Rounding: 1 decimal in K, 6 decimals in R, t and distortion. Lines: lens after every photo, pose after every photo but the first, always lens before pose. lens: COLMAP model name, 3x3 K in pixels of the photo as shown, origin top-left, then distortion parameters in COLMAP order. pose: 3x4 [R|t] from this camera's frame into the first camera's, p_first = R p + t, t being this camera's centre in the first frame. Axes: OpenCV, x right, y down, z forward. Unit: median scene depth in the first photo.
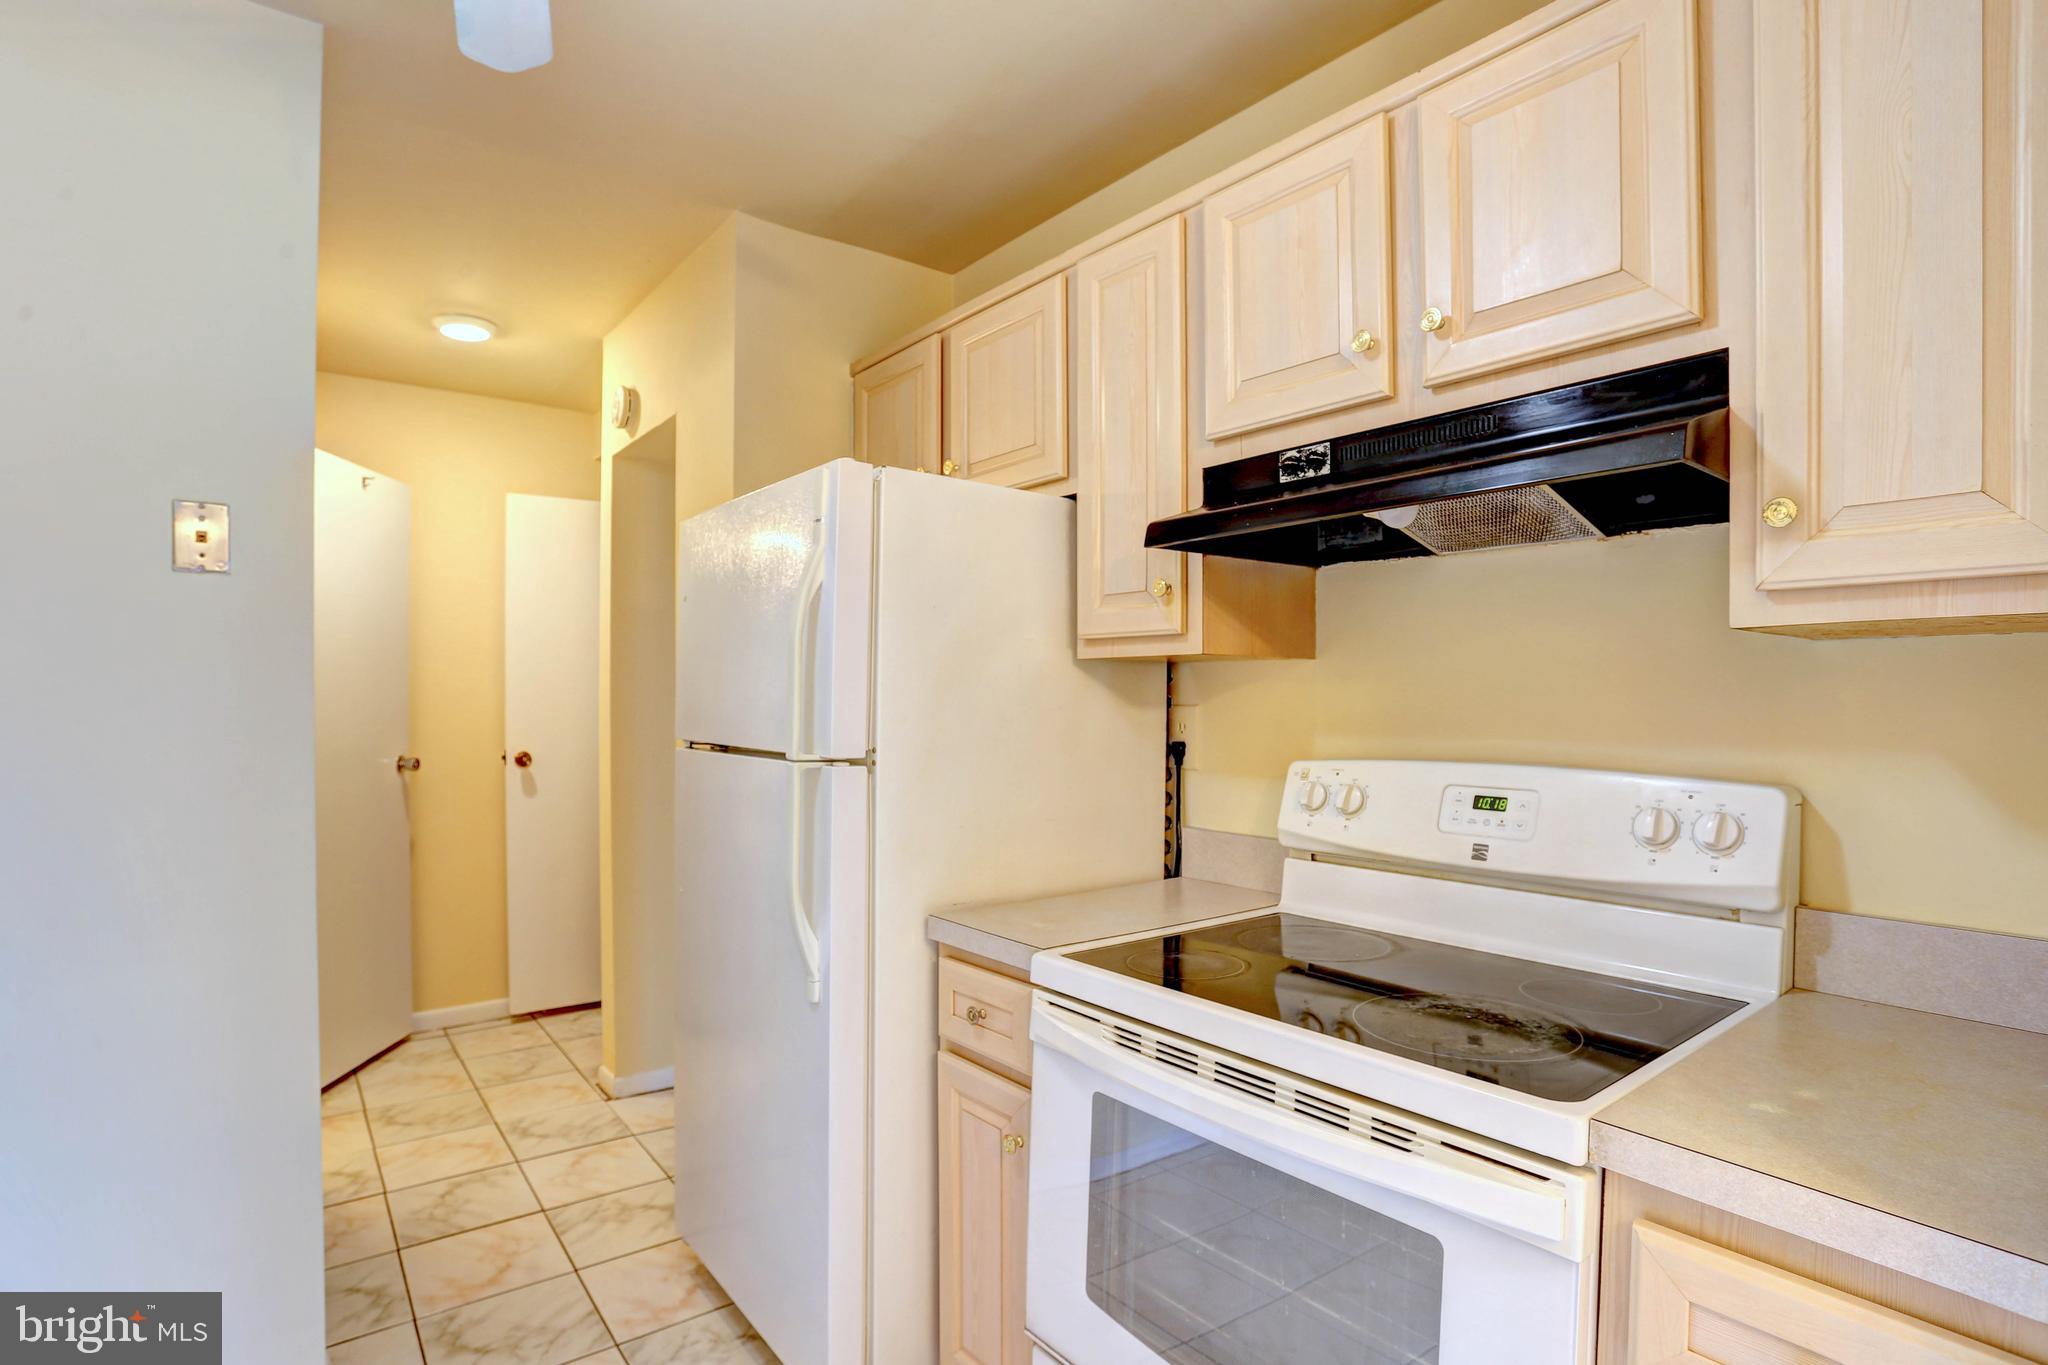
lens RADIAL K [[1008.2, 0, 1022.5], [0, 1008.2, 712.0], [0, 0, 1]] dist [-0.056741, 0.001664]
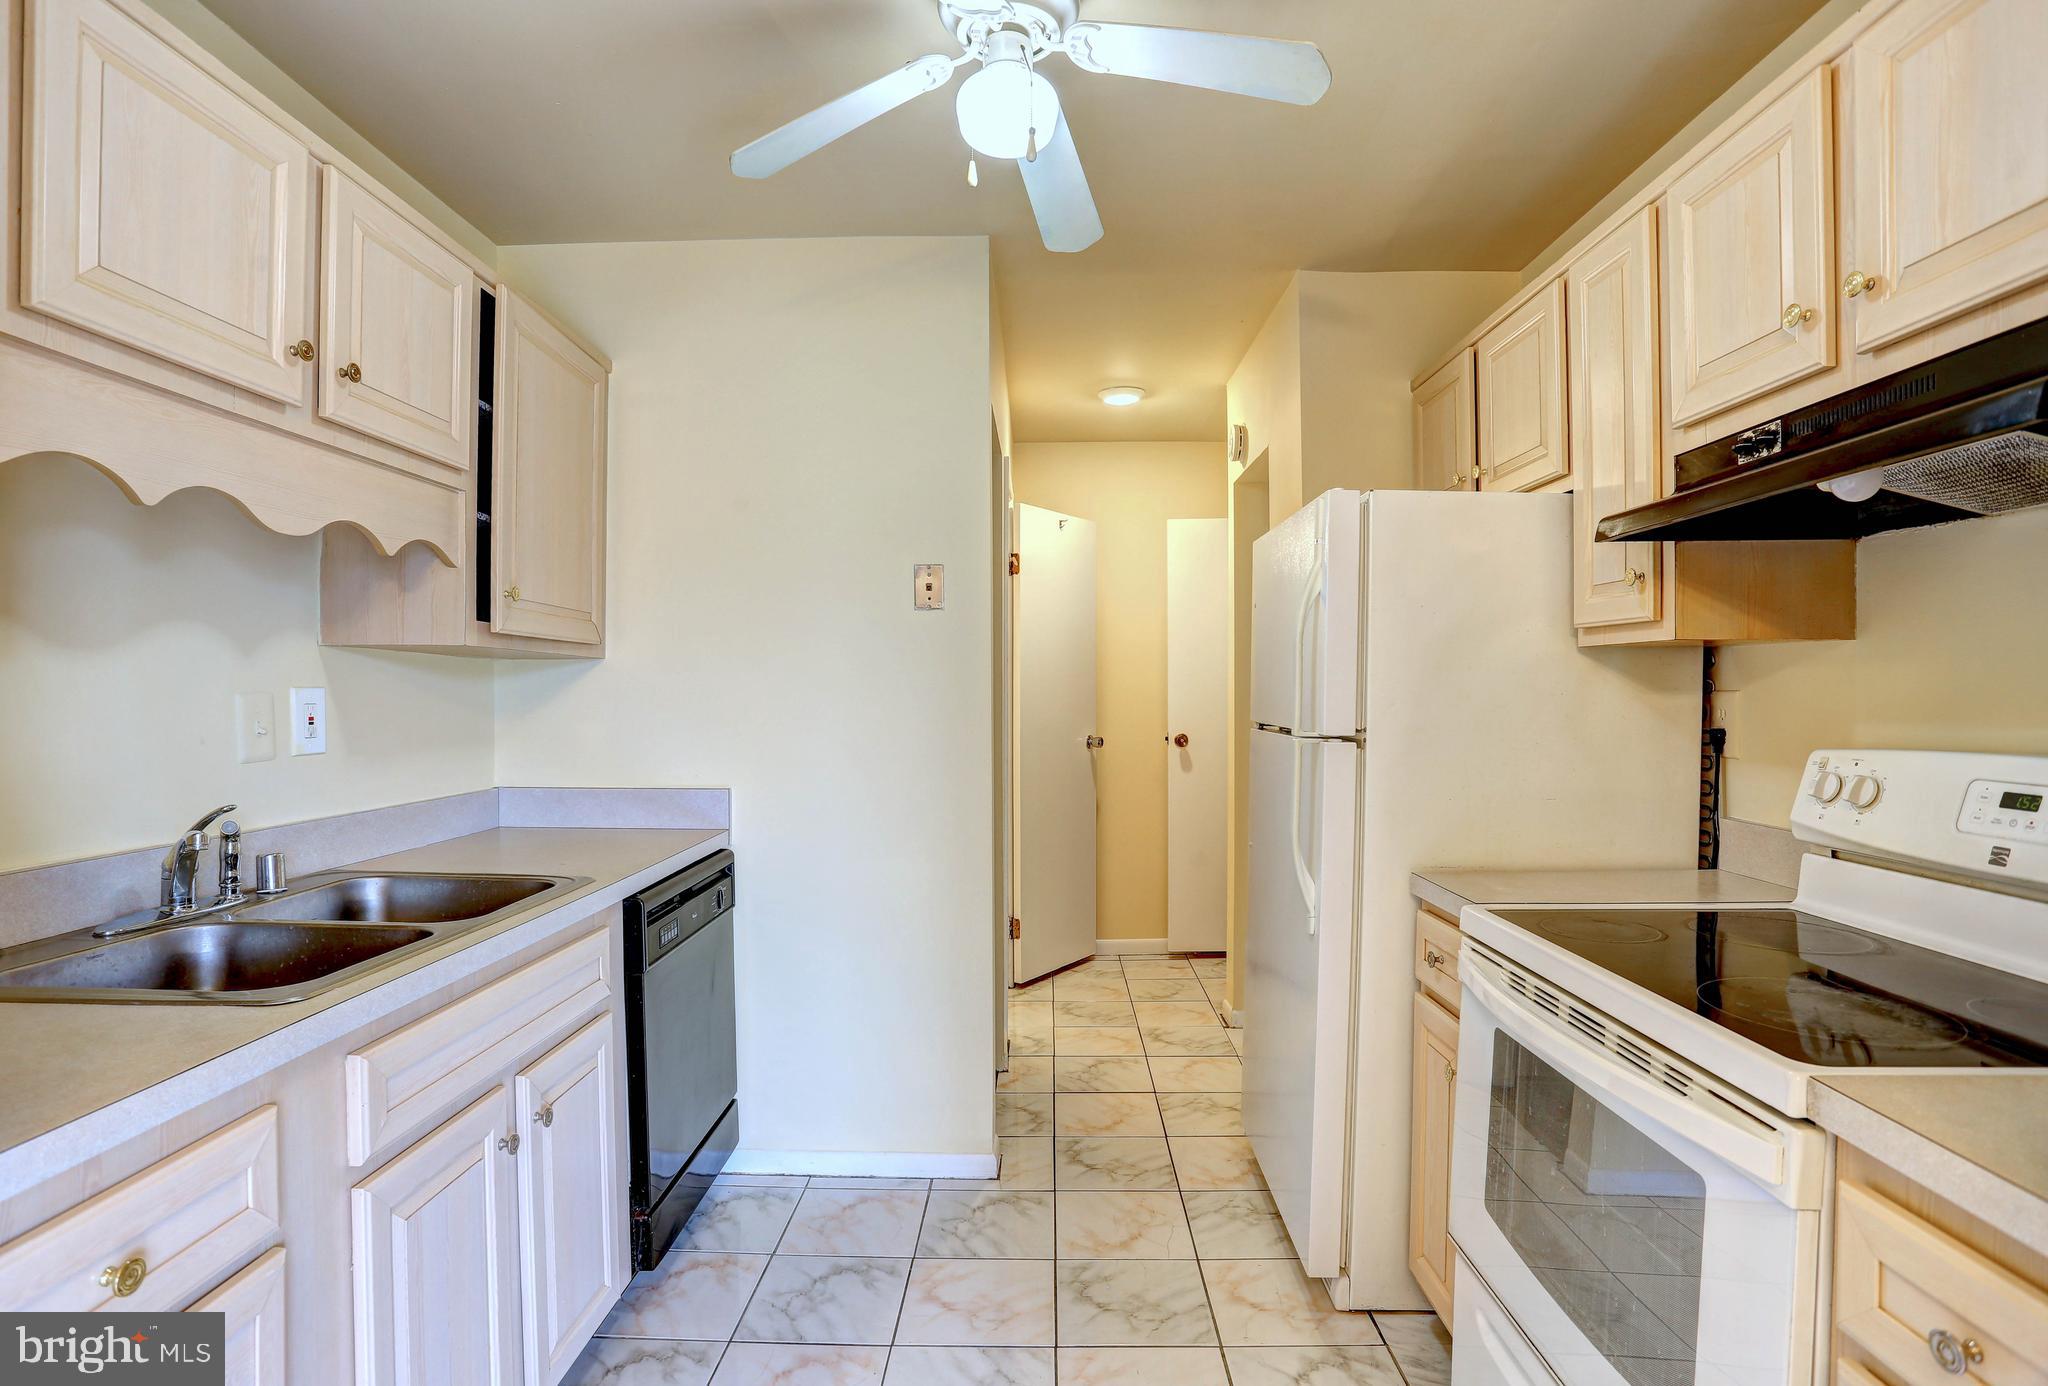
lens RADIAL K [[1033.4, 0, 1023.4], [0, 1033.4, 706.9], [0, 0, 1]] dist [-0.094974, 0.051264]
pose [[0.776994, 0.003374, -0.629499, 0.272769], [-0.000993, 0.999991, 0.004134, 0.005584], [0.629507, -0.002587, 0.776990, -0.172636]]
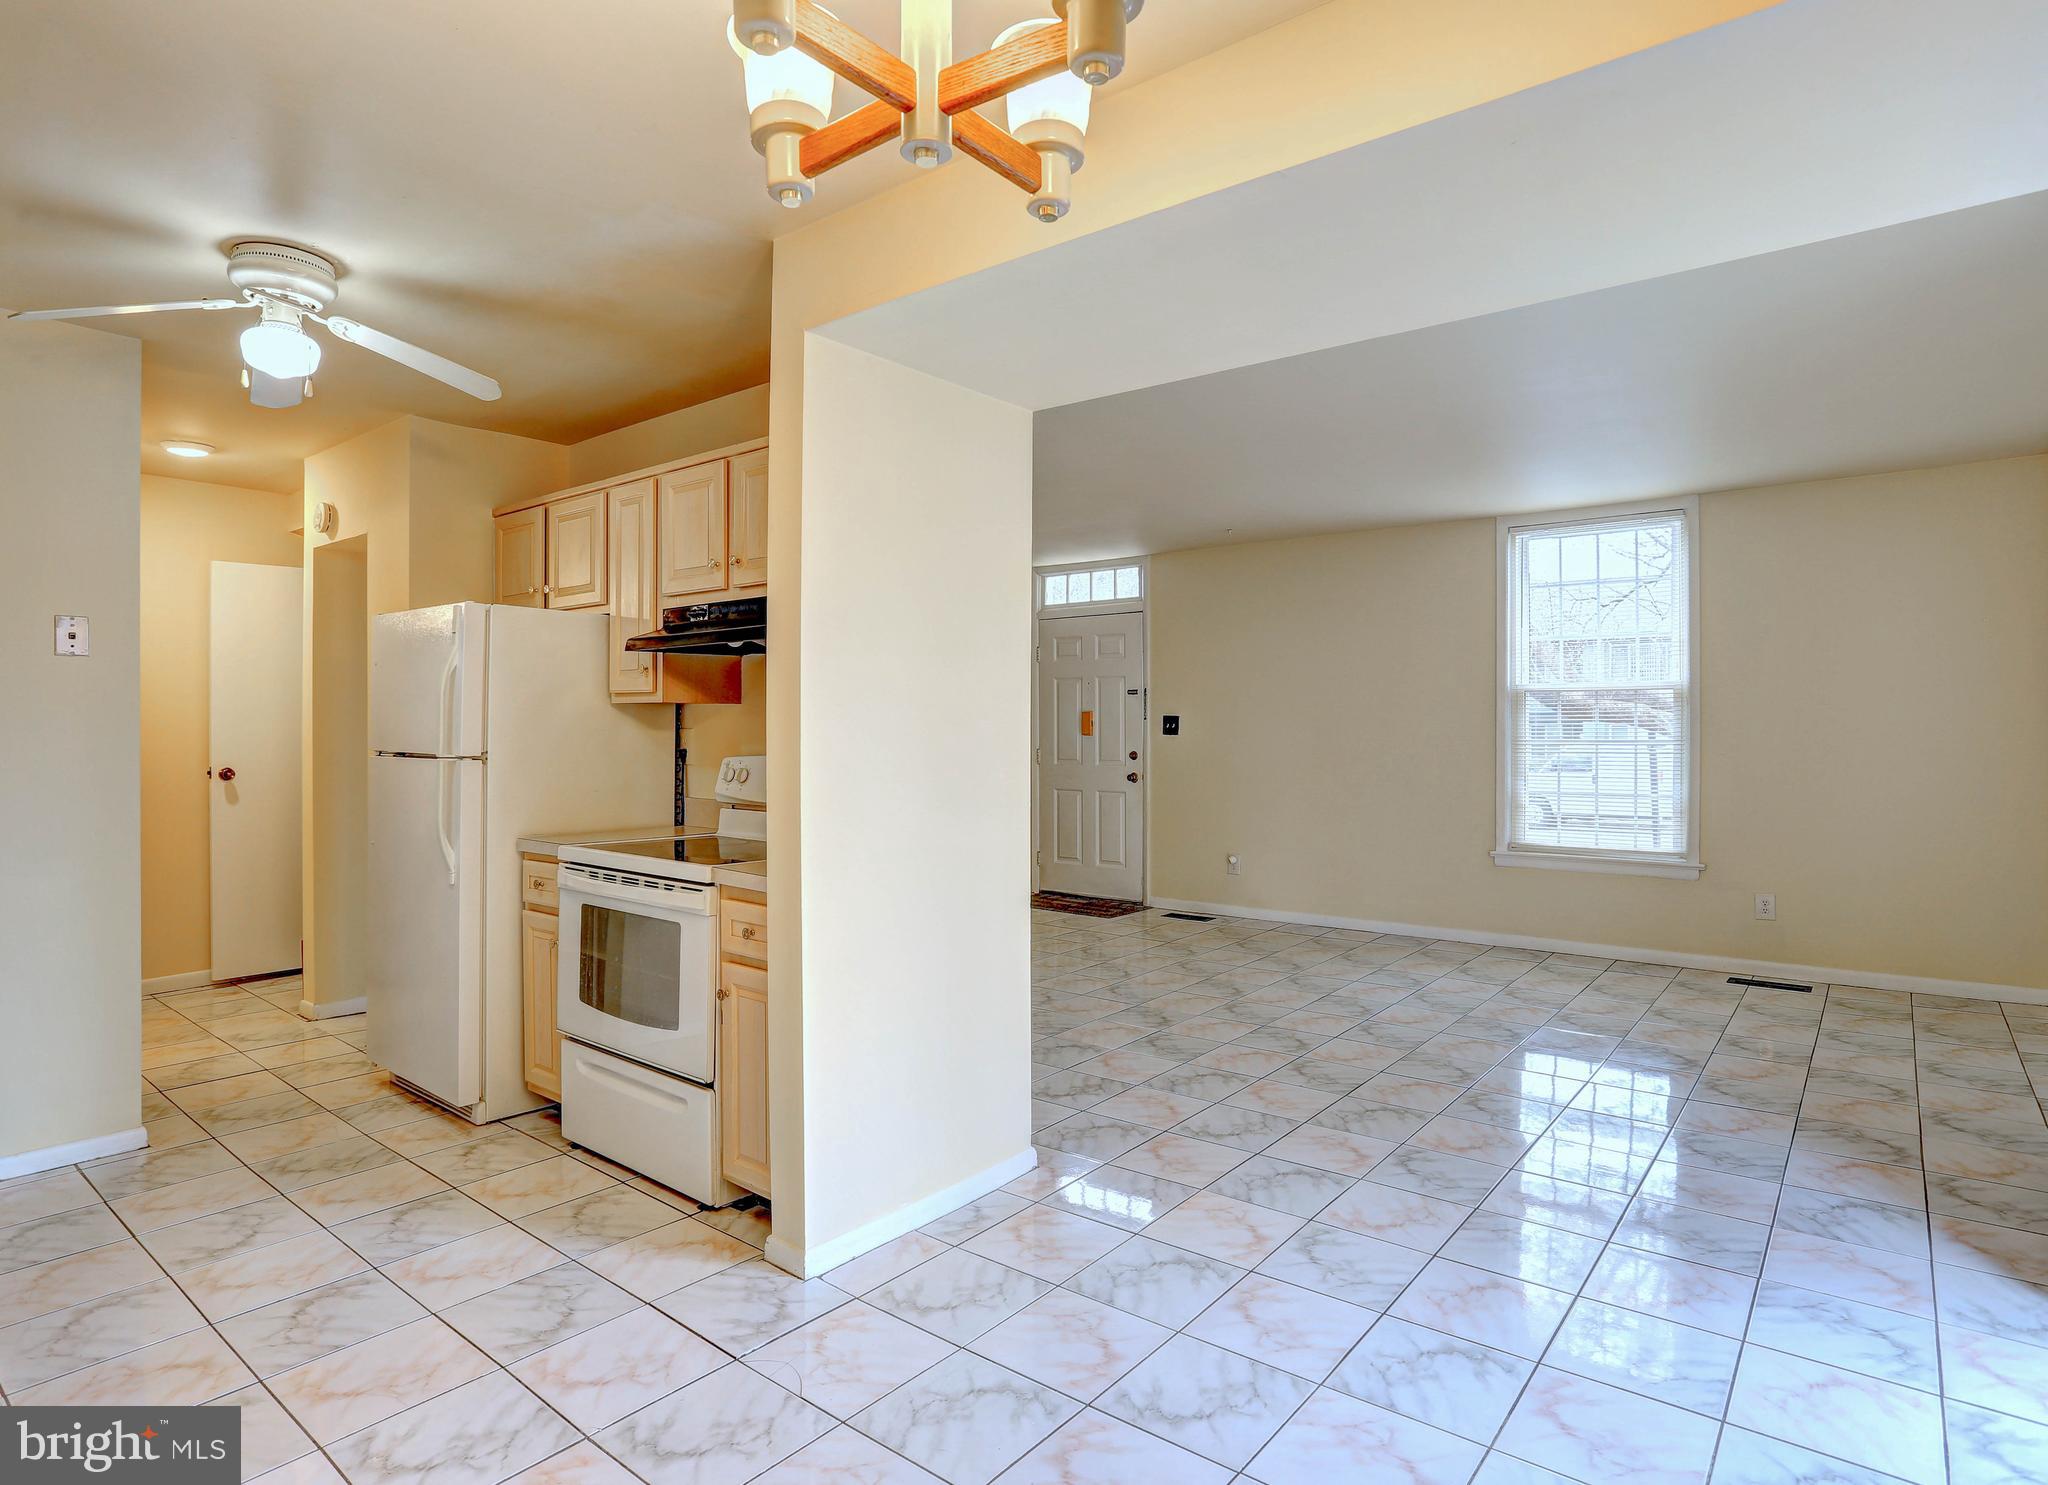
lens RADIAL K [[1080.4, 0, 1050.5], [0, 1080.4, 725.7], [0, 0, 1]] dist [-0.067117, 0.035519]
pose [[0.968157, -0.003189, 0.250324, 0.350891], [0.005862, 0.999933, -0.009932, 0.012097], [-0.250276, 0.011083, 0.968111, -1.115005]]
